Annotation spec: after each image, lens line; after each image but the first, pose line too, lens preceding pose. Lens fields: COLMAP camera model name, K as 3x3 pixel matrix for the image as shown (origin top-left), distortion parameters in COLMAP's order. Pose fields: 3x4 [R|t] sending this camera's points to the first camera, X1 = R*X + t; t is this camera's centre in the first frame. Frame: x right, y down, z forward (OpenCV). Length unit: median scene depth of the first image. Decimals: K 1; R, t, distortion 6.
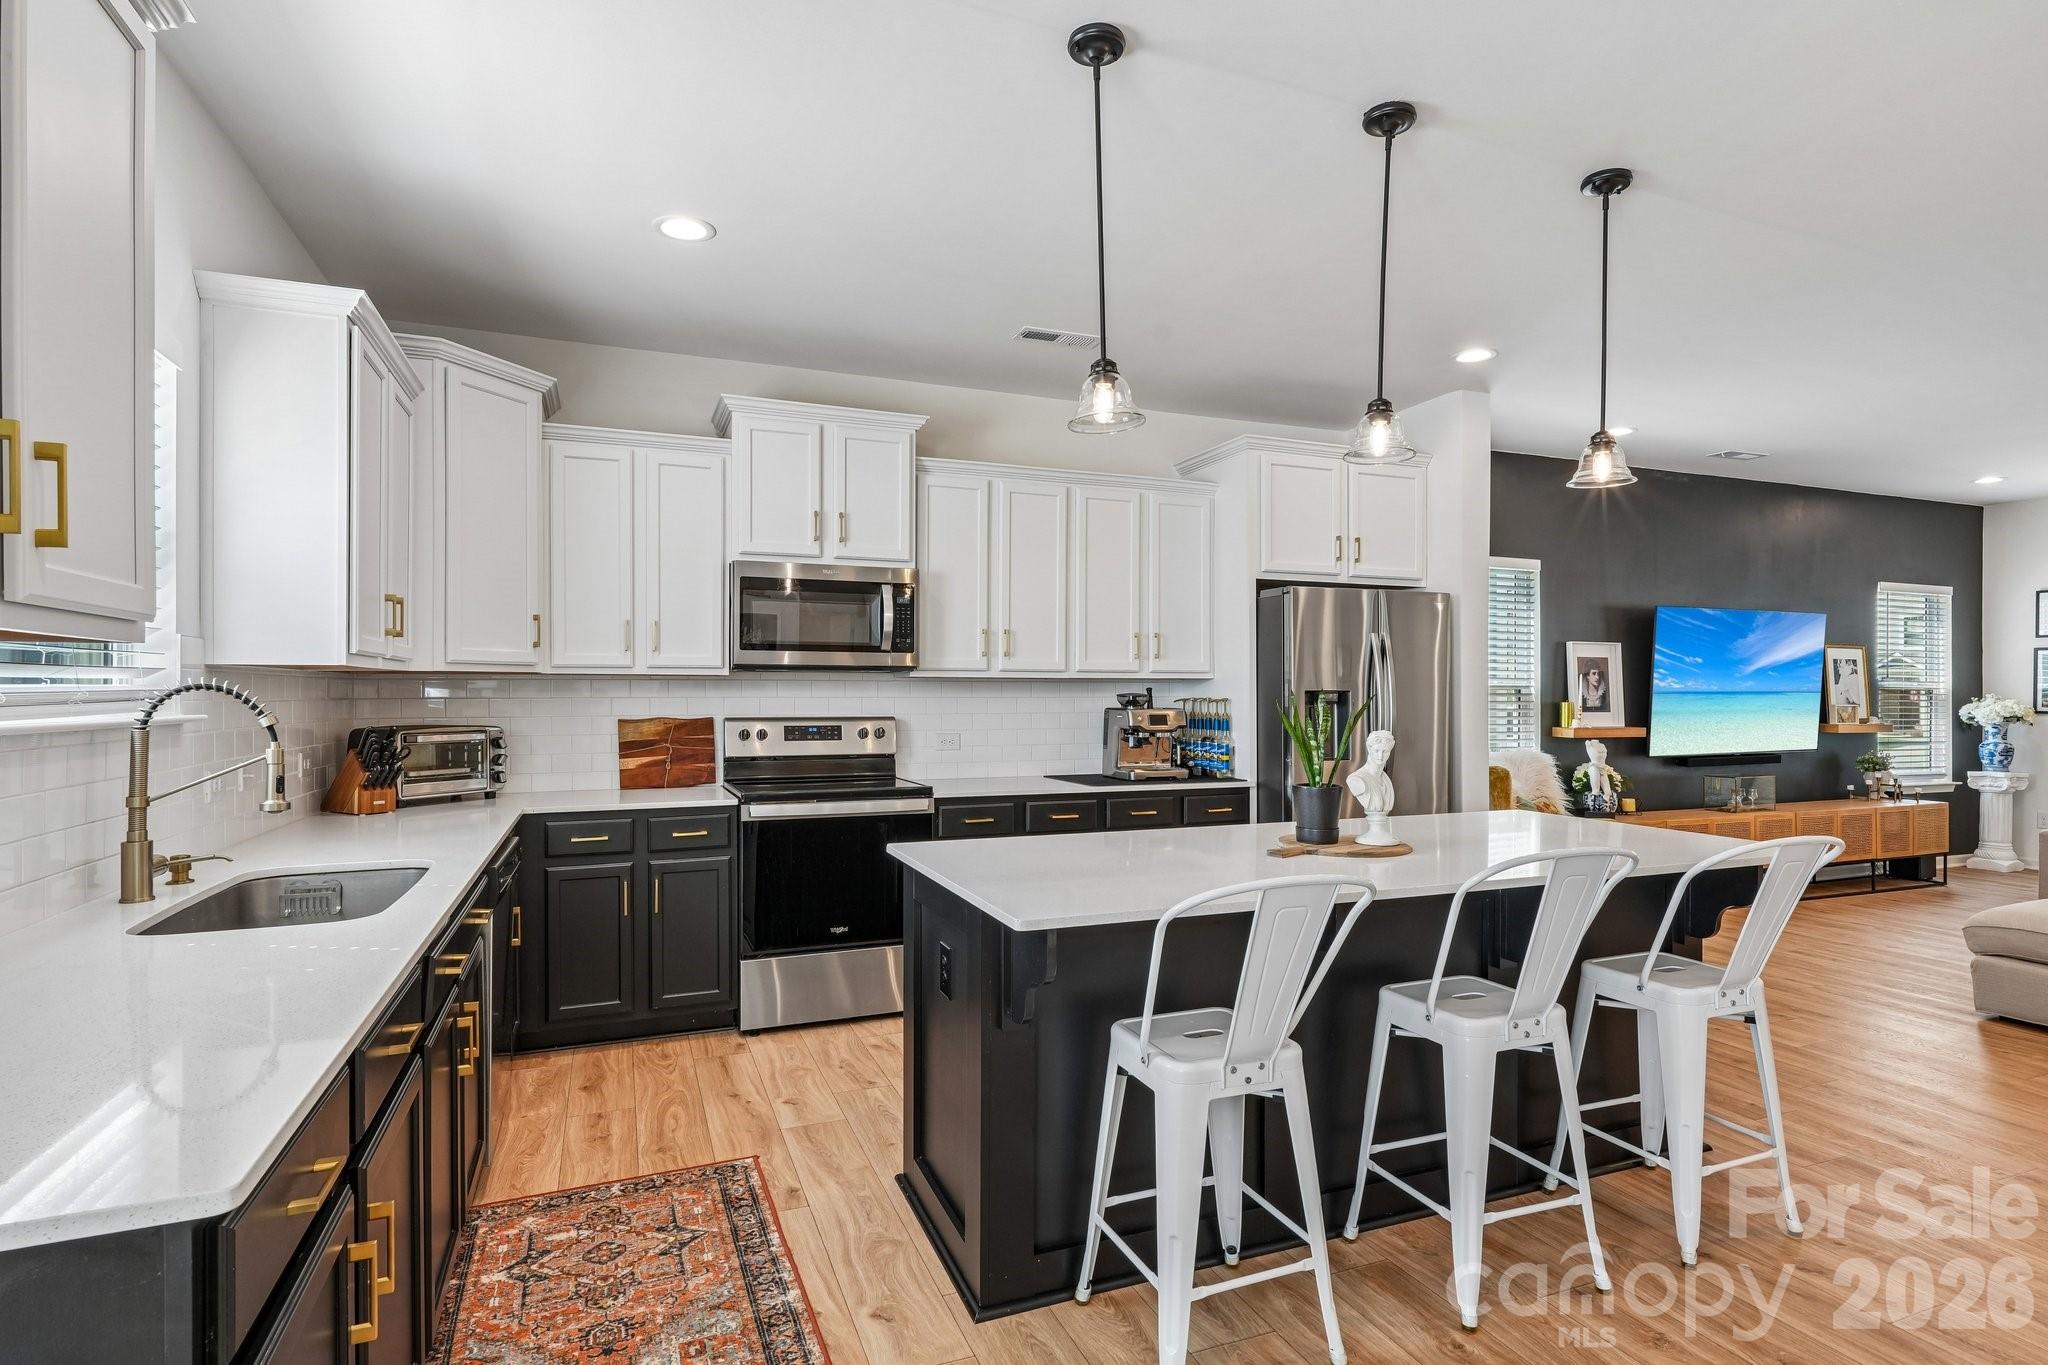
lens RADIAL K [[1024.7, 0, 1022.1], [0, 1024.7, 688.3], [0, 0, 1]] dist [-0.000362, 0.001287]
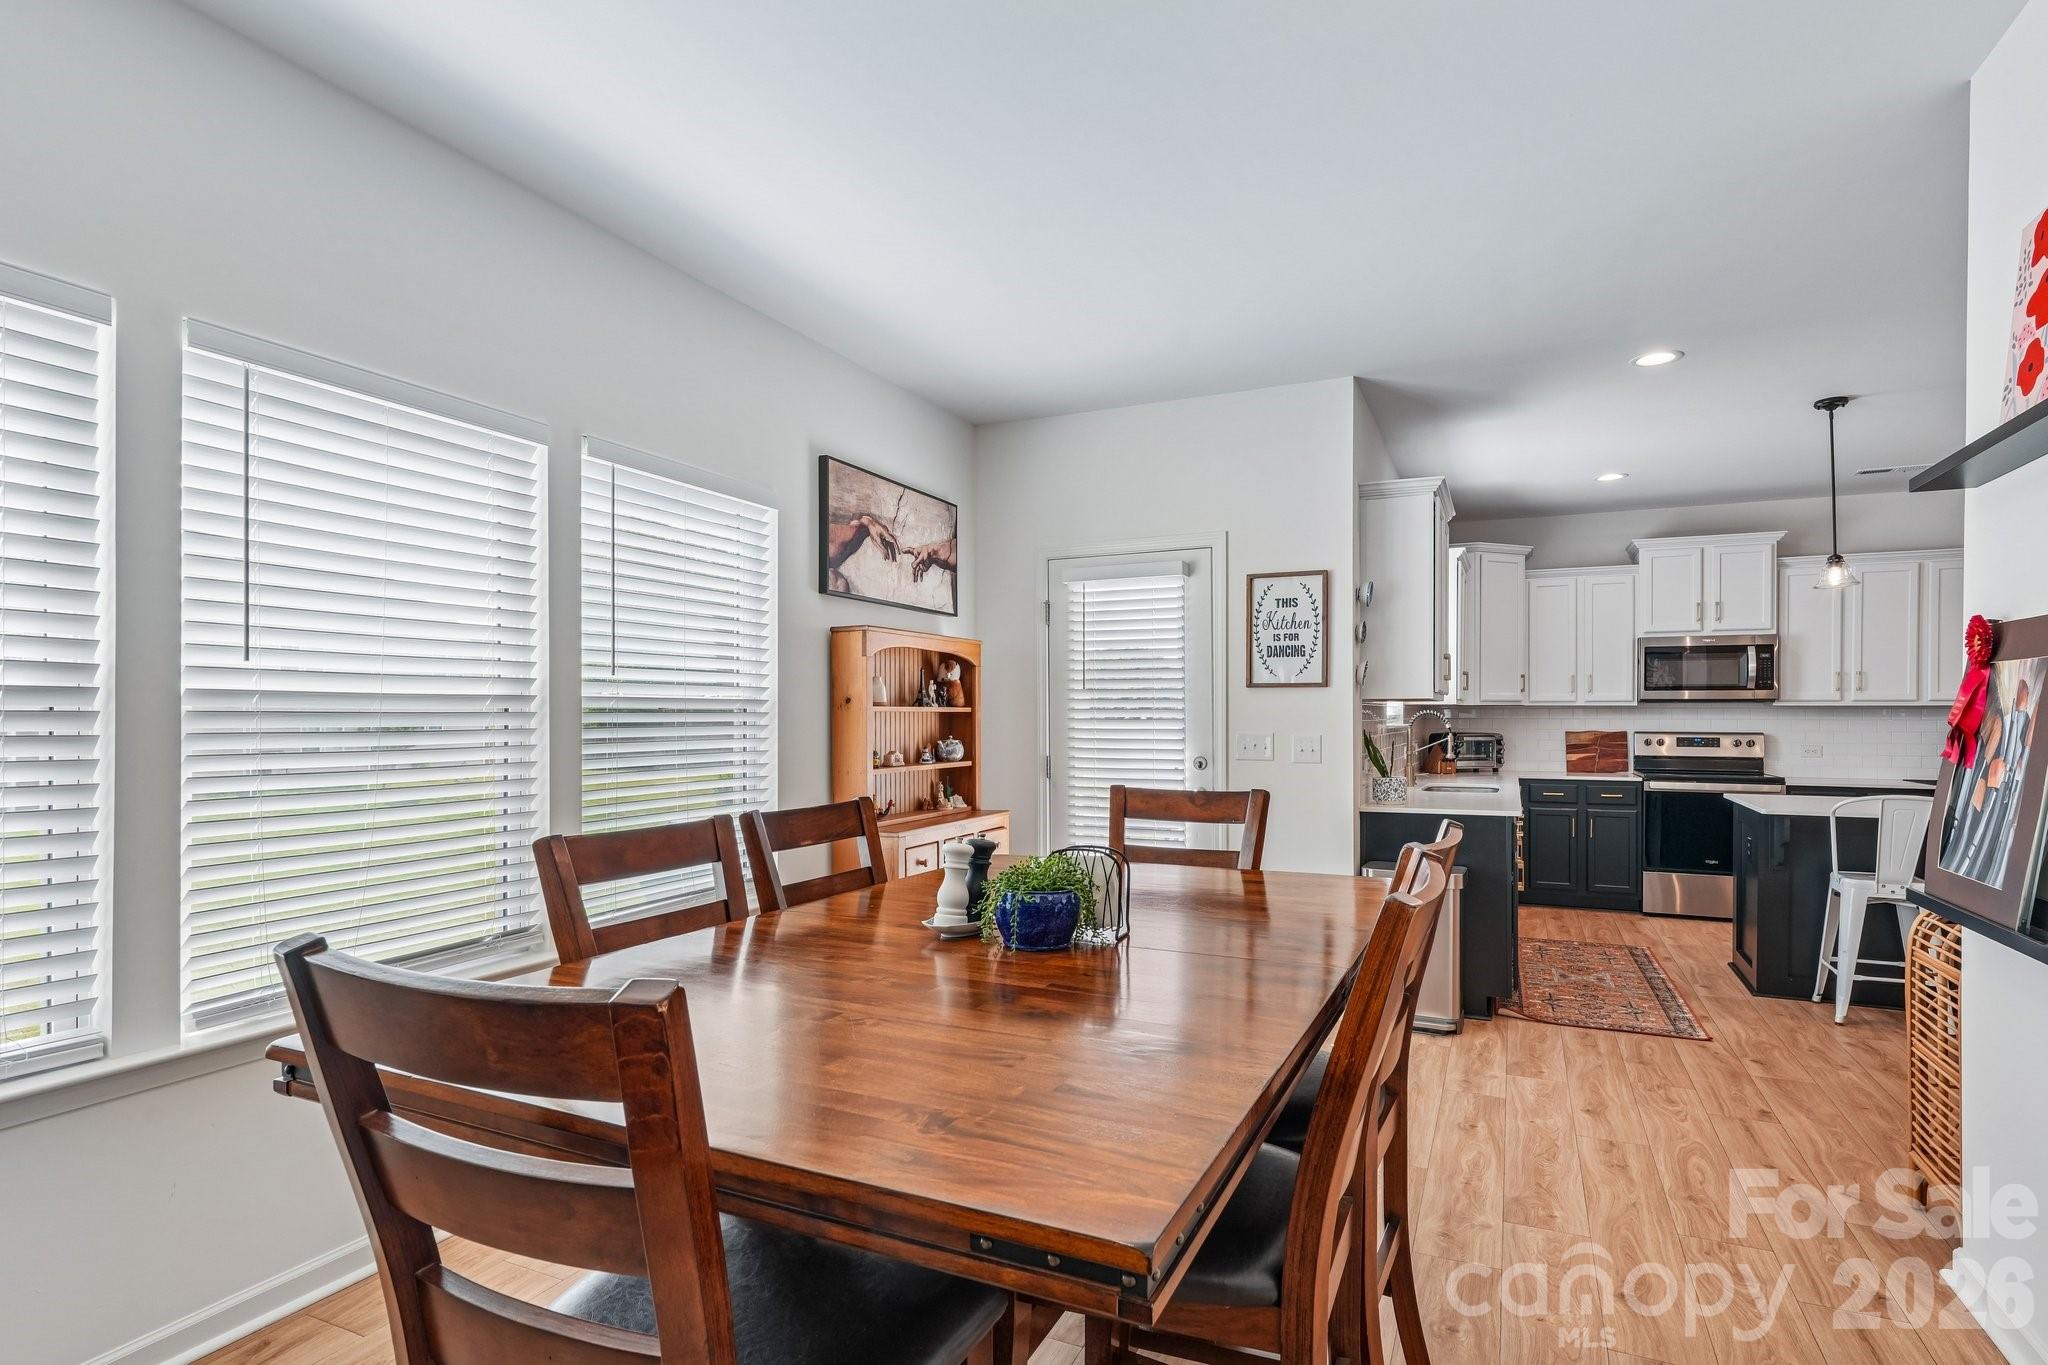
lens RADIAL K [[1035.2, 0, 1027.9], [0, 1035.2, 720.9], [0, 0, 1]] dist [-0.001763, 0.000041]
pose [[0.682284, 0.004401, -0.731074, 0.183354], [0.001695, 0.999970, 0.007602, -0.001555], [0.731085, -0.006426, 0.682256, -0.596402]]
